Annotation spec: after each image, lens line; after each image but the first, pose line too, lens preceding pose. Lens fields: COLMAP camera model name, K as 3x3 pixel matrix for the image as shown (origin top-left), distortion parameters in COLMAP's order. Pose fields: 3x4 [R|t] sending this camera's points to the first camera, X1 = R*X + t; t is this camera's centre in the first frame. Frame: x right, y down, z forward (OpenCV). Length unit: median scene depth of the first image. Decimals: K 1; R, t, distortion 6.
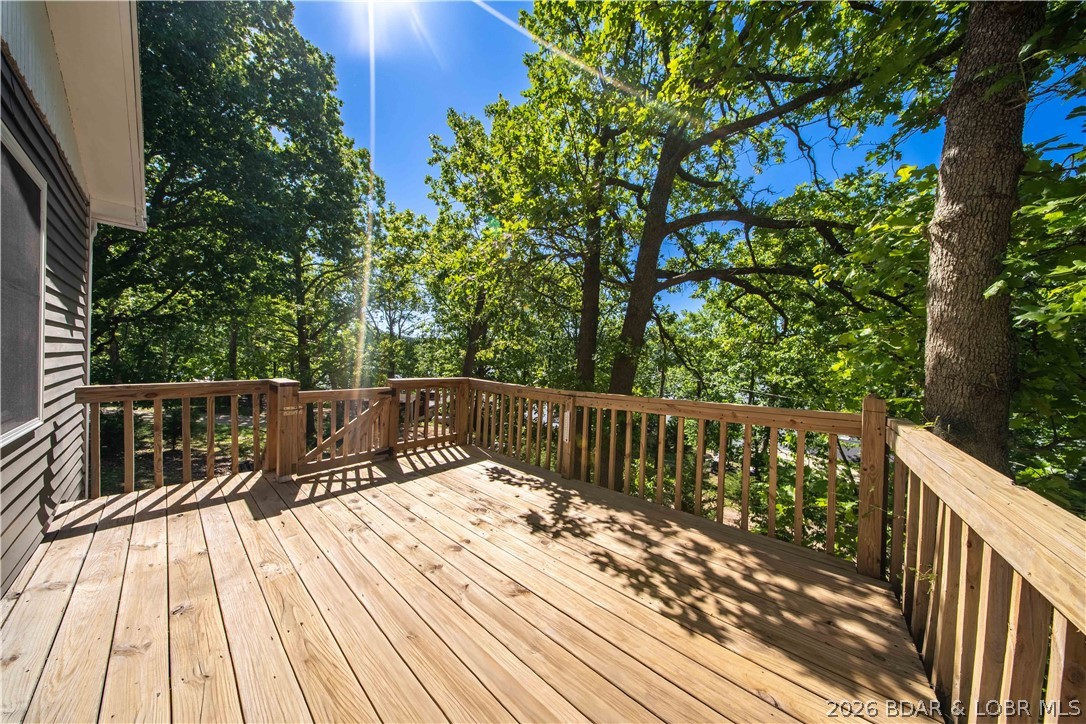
lens RADIAL K [[322.1, 0, 549.5], [0, 322.1, 360.6], [0, 0, 1]] dist [-0.000349, -0.000027]
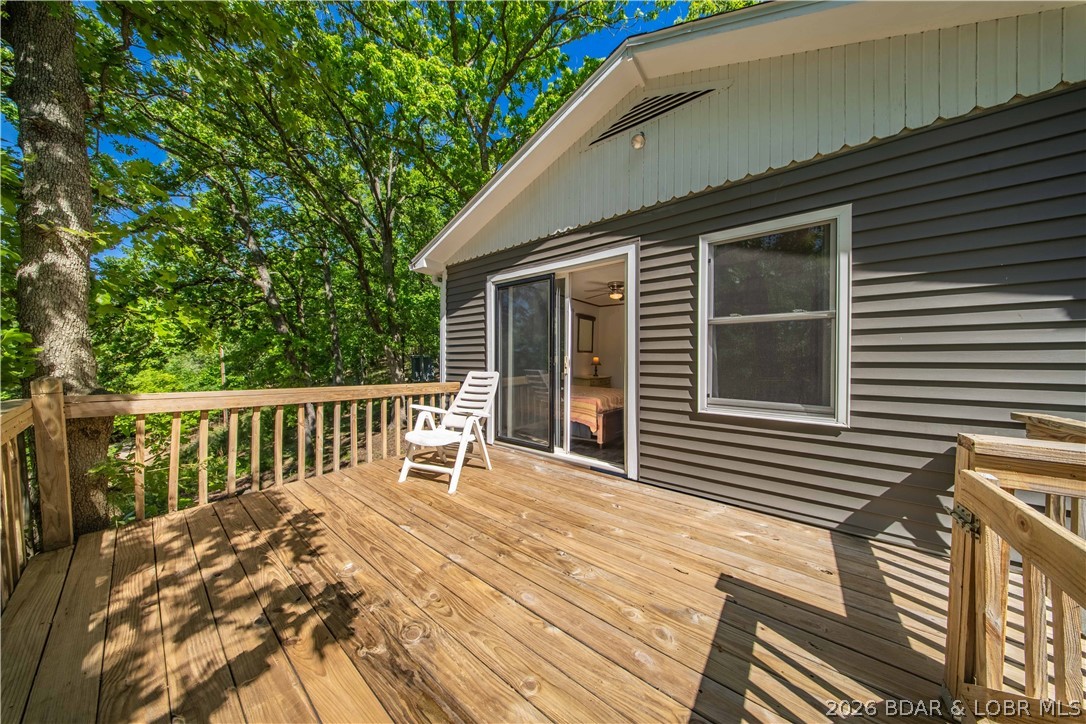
lens RADIAL K [[322.1, 0, 549.5], [0, 322.1, 360.6], [0, 0, 1]] dist [-0.000349, -0.000027]
pose [[-0.998912, -0.029516, -0.036109, -0.347538], [-0.029755, 0.999539, 0.006110, -0.004010], [0.035912, 0.007178, -0.999329, 1.339889]]
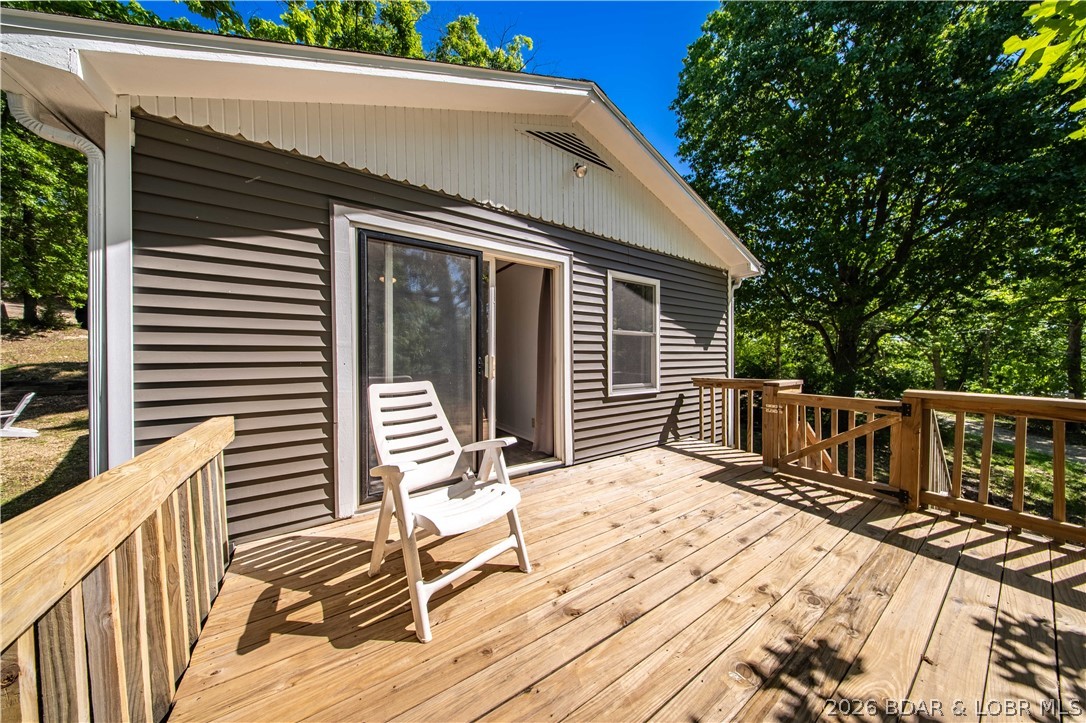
lens RADIAL K [[322.1, 0, 549.5], [0, 322.1, 360.1], [0, 0, 1]] dist [-0.000349, -0.000027]
pose [[-0.286890, -0.015953, -0.957831, 0.468129], [-0.007324, 0.999869, -0.014459, 0.011359], [0.957935, 0.002867, -0.286970, 0.595023]]
